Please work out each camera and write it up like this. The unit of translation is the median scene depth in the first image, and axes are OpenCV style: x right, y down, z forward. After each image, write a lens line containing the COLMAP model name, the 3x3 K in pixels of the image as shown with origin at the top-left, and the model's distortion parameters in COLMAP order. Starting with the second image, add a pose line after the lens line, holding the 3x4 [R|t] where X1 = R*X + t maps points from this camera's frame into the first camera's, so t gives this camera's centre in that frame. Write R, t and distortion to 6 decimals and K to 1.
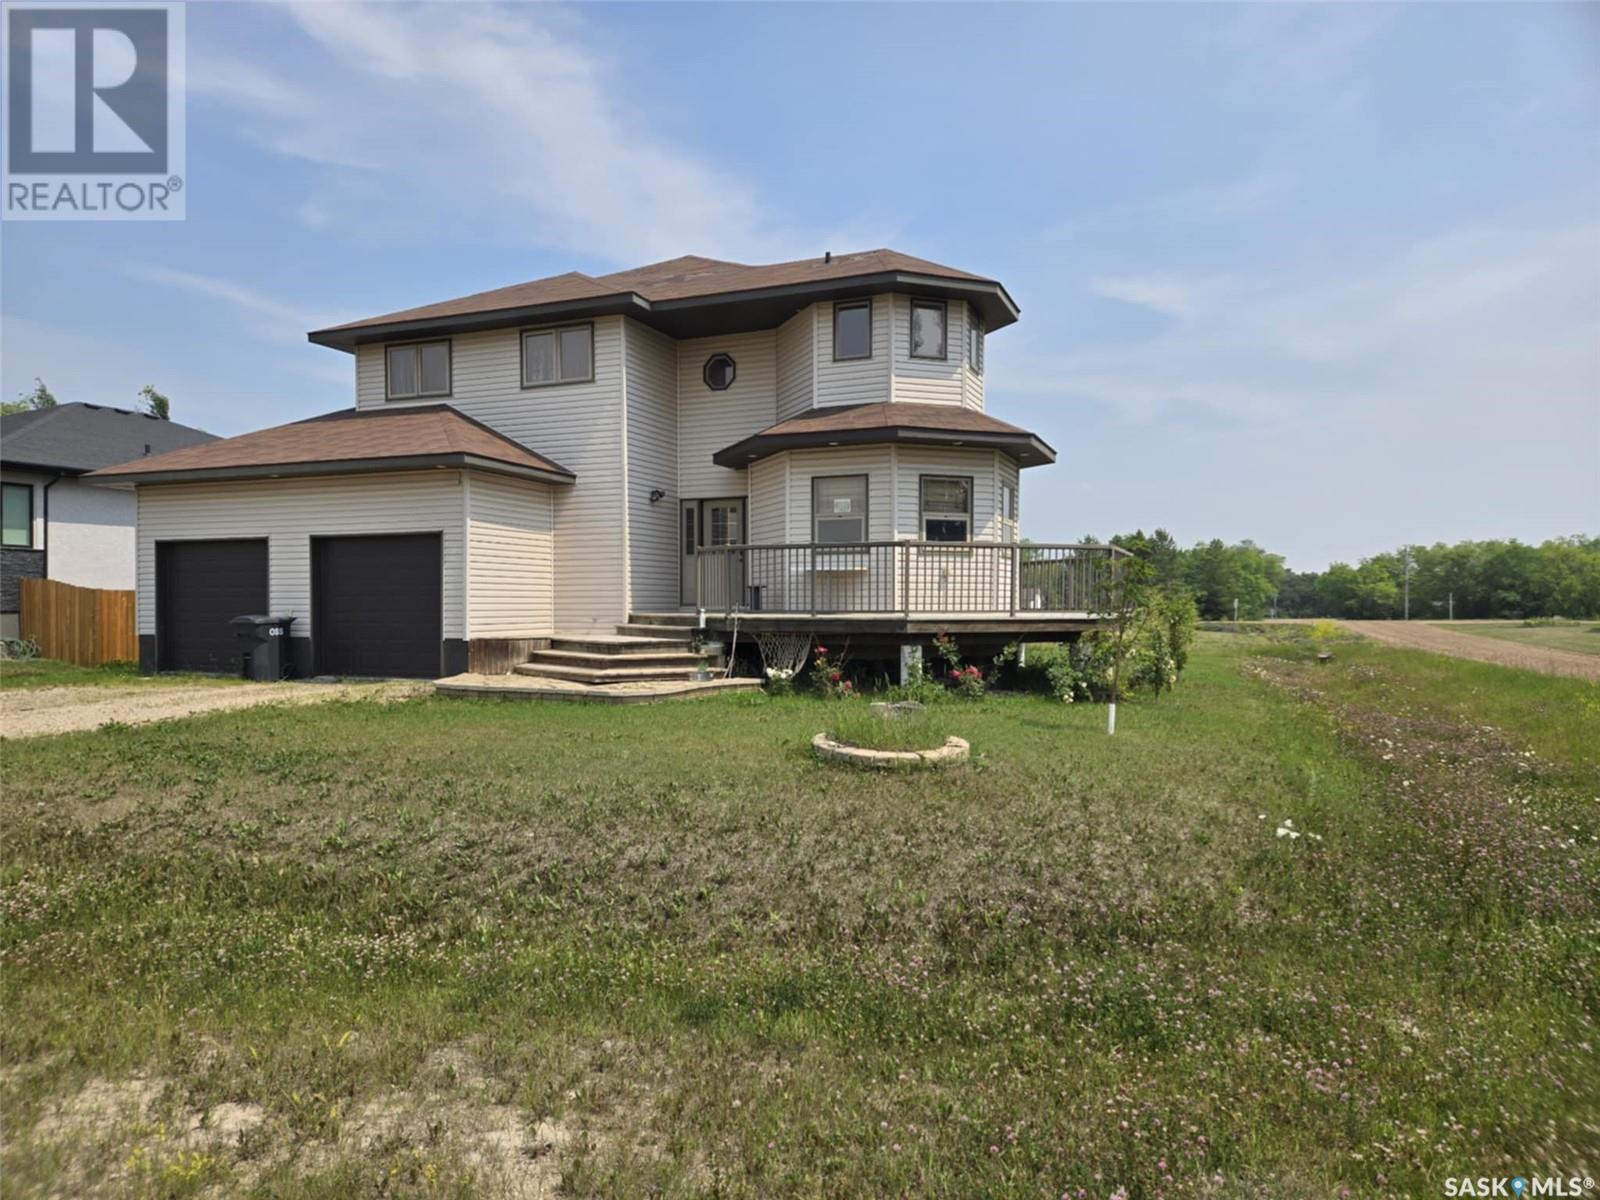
lens RADIAL K [[1078.5, 0, 788.4], [0, 1078.5, 606.4], [0, 0, 1]] dist [0.052141, -0.000720]
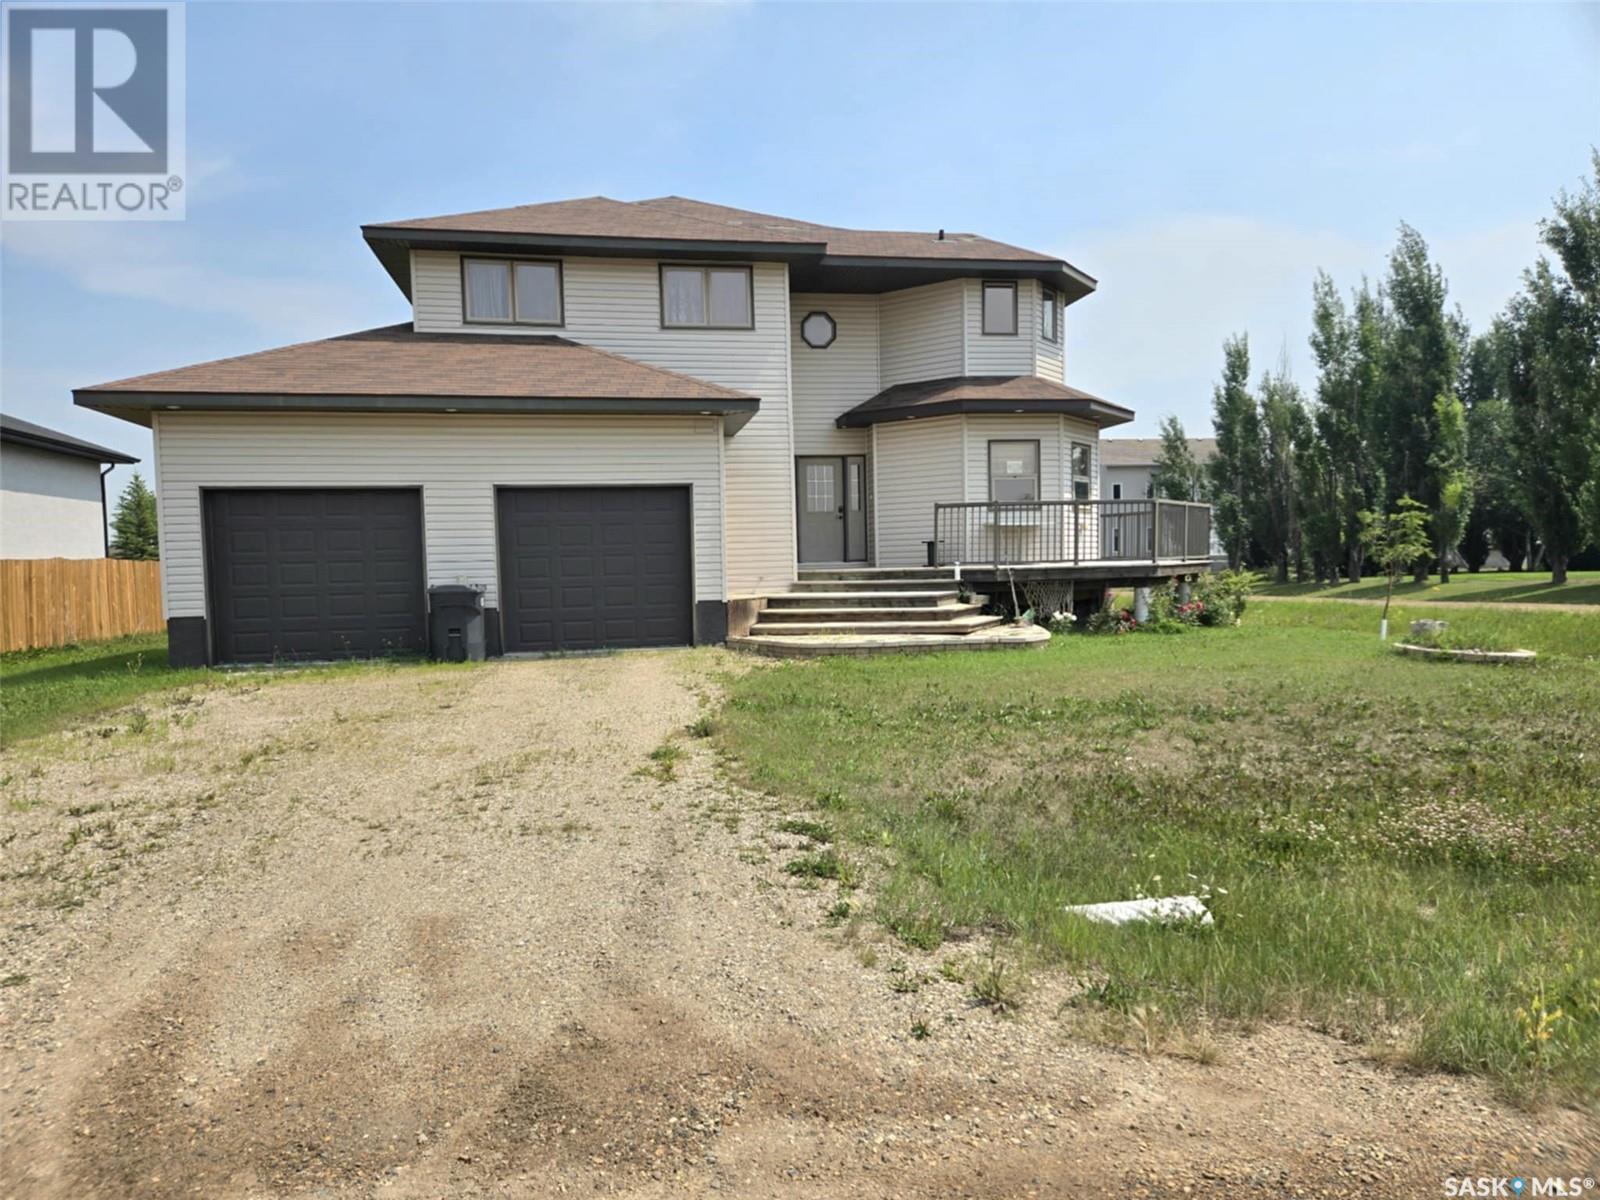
lens RADIAL K [[1078.5, 0, 788.4], [0, 1078.5, 606.4], [0, 0, 1]] dist [0.052141, -0.000720]
pose [[0.829156, -0.042375, 0.557409, -0.760375], [0.024097, 0.998905, 0.040094, -0.000329], [-0.558498, -0.019813, 0.829269, 0.200260]]
